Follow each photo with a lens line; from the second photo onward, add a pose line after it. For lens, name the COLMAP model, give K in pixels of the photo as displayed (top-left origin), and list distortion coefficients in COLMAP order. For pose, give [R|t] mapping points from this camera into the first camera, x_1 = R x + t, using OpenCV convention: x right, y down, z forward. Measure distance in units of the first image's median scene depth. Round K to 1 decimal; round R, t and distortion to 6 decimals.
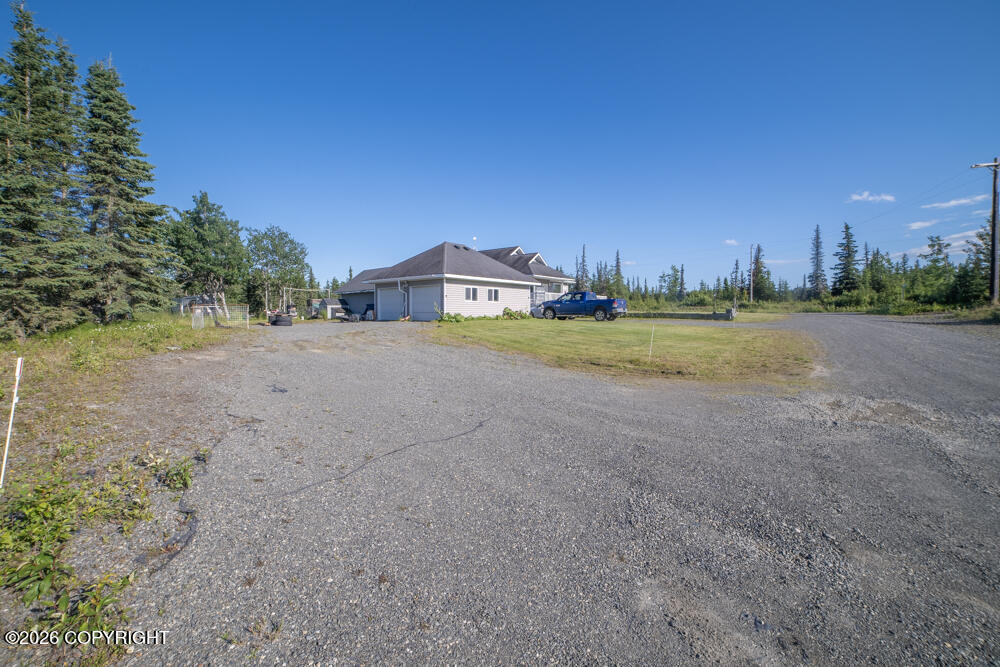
lens RADIAL K [[465.2, 0, 498.9], [0, 465.2, 321.6], [0, 0, 1]] dist [0.000836, 0.000458]
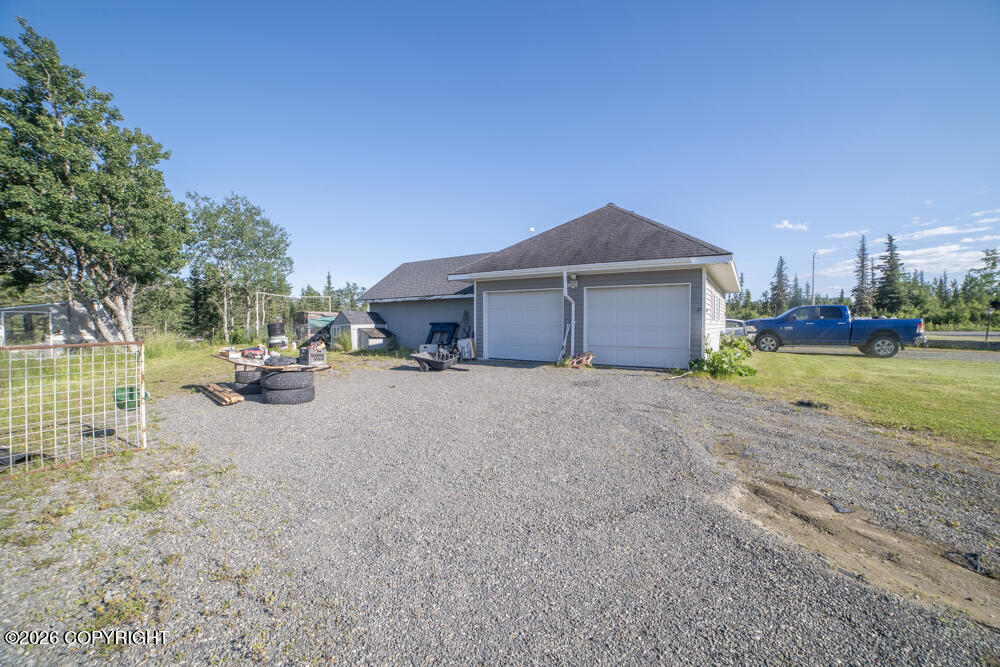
lens RADIAL K [[398.2, 0, 500.0], [0, 398.2, 333.5], [0, 0, 1]] dist [-0.000792, 0.000105]
pose [[0.990007, -0.000238, 0.141017, -0.235183], [-0.001110, 0.999954, 0.009478, -0.025871], [-0.141013, -0.009540, 0.989962, 0.469542]]
